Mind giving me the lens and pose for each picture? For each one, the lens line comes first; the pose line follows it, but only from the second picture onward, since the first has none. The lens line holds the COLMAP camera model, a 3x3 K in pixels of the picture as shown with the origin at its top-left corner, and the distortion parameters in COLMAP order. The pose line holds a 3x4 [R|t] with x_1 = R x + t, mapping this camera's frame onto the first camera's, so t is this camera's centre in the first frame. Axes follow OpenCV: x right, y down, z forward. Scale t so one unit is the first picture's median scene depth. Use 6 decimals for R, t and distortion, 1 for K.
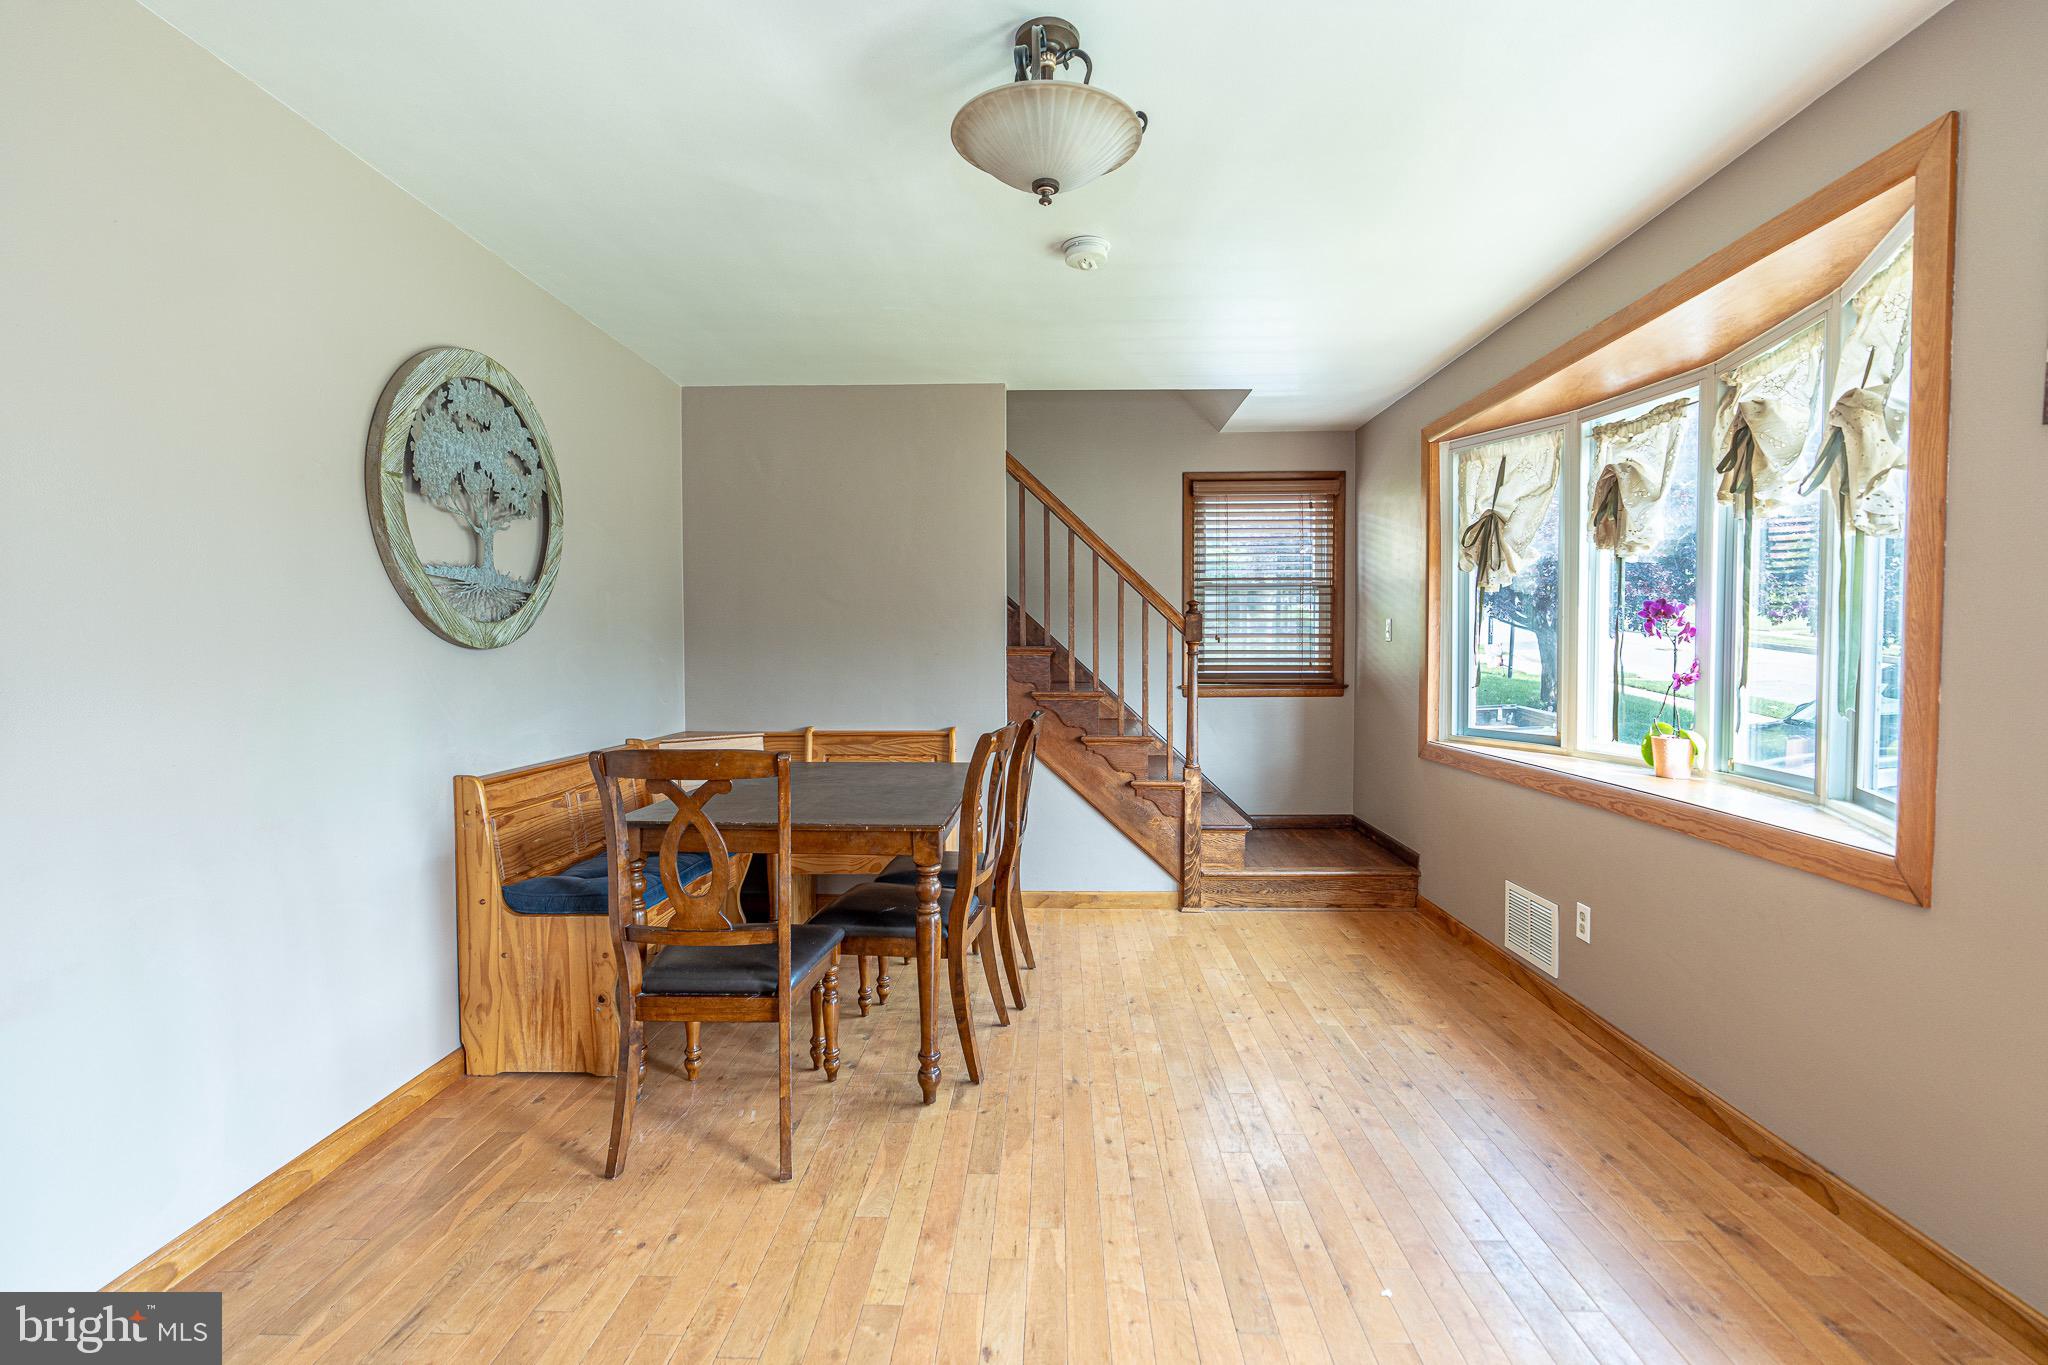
lens RADIAL K [[922.1, 0, 1032.2], [0, 922.1, 680.0], [0, 0, 1]] dist [-0.008649, 0.003712]
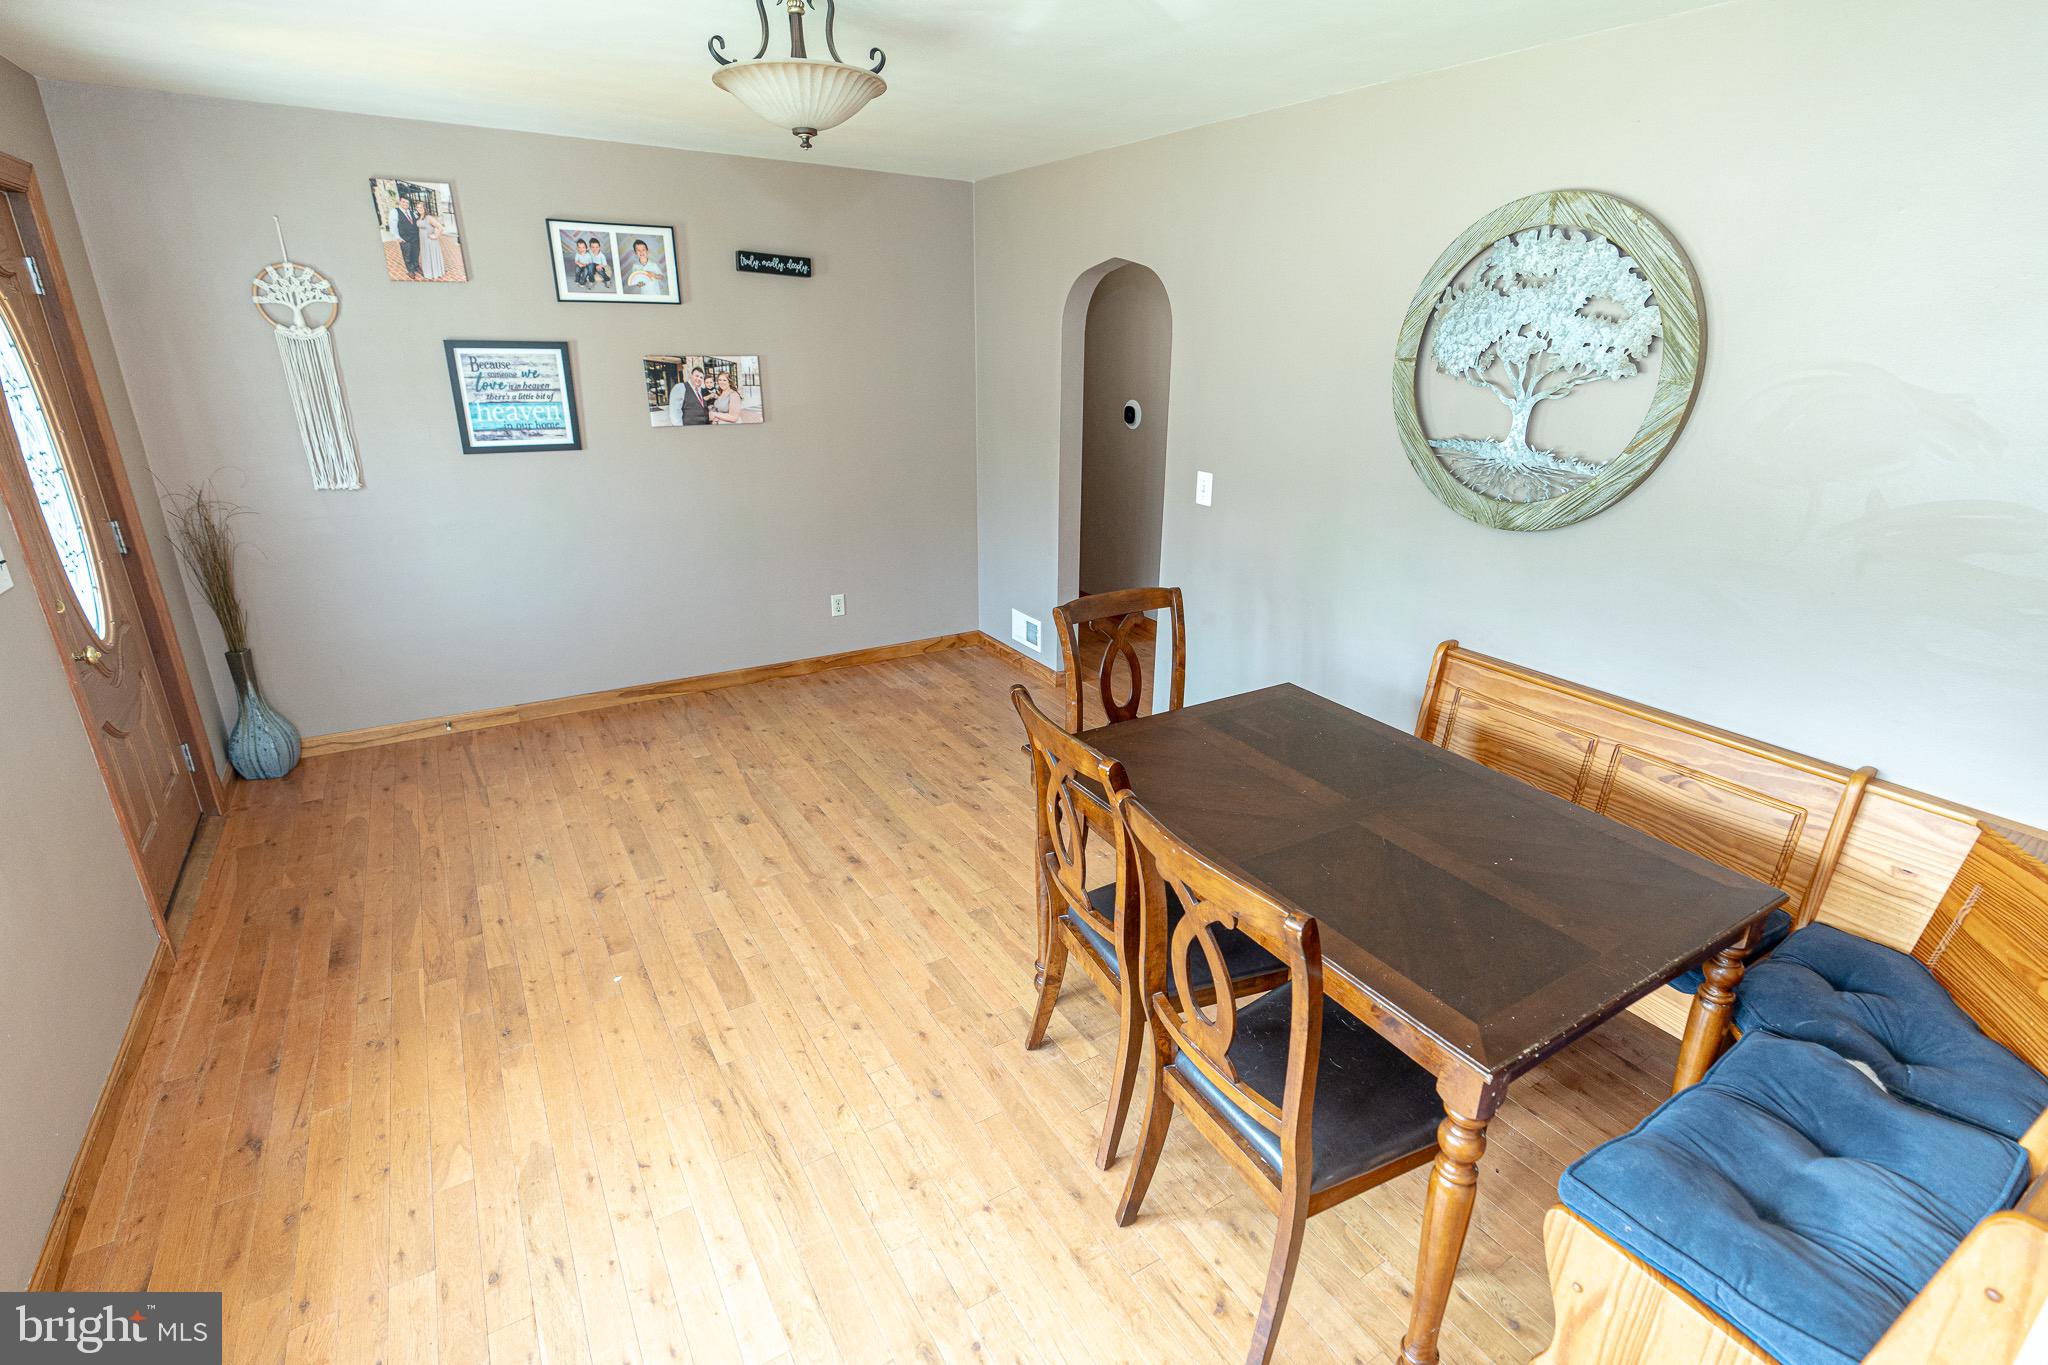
lens RADIAL K [[965.1, 0, 1062.4], [0, 965.1, 680.3], [0, 0, 1]] dist [-0.005371, 0.001267]
pose [[-0.826875, 0.175934, -0.534158, 0.356454], [-0.038066, 0.930121, 0.365276, -0.244442], [0.561096, 0.322371, -0.762396, 1.613330]]
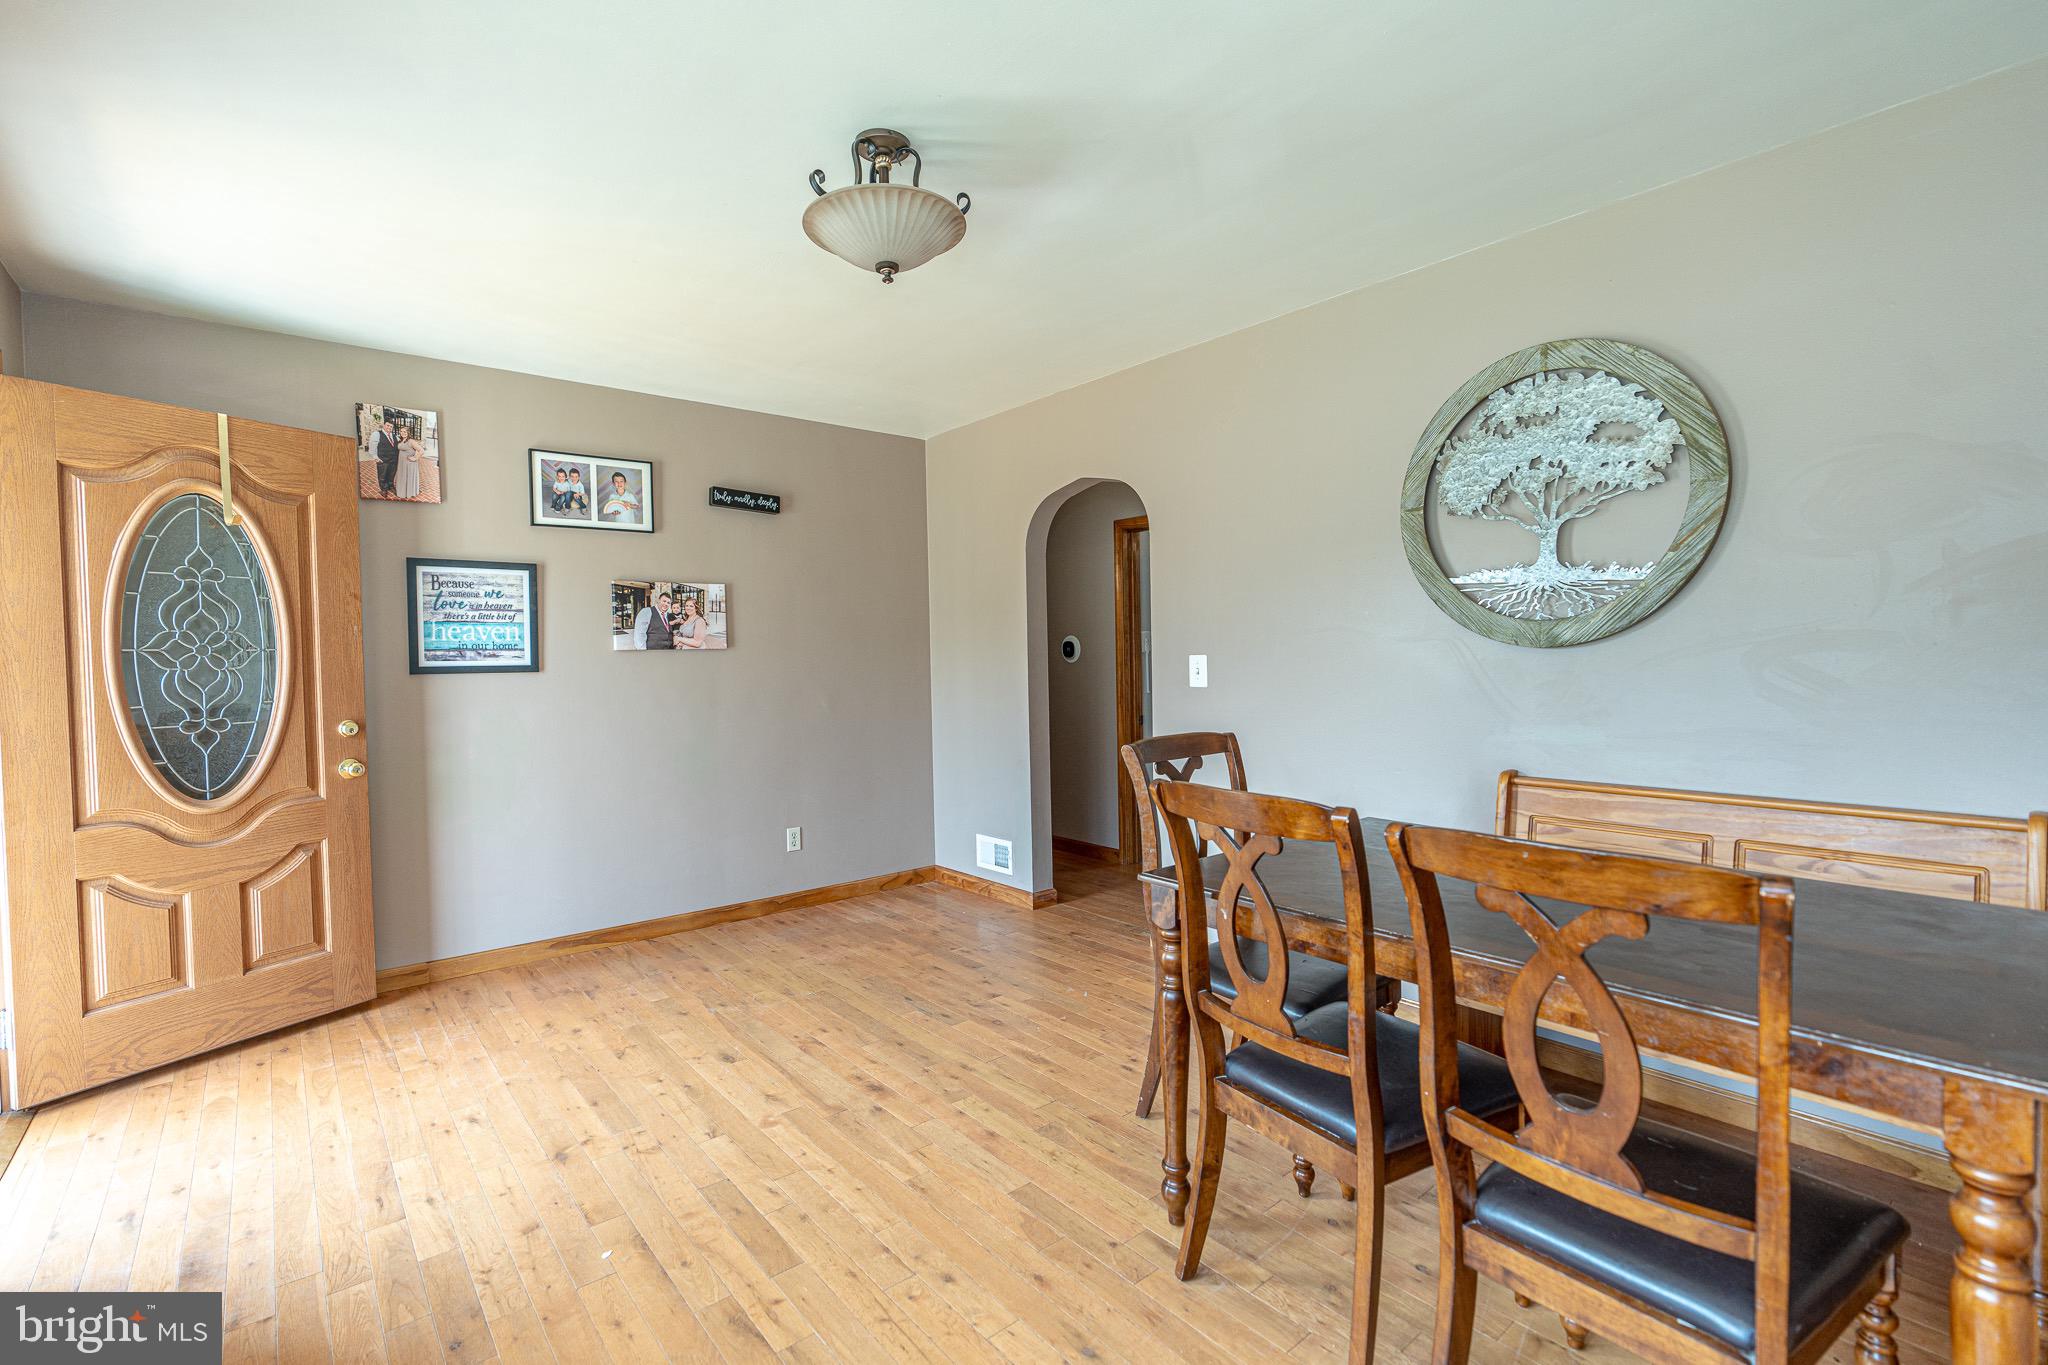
lens RADIAL K [[922.1, 0, 1032.2], [0, 922.1, 680.0], [0, 0, 1]] dist [-0.008649, 0.003712]
pose [[-0.750851, 0.032735, -0.659660, 0.467636], [-0.003695, 0.998547, 0.053758, -0.051293], [0.660461, 0.042802, -0.749639, 1.417224]]
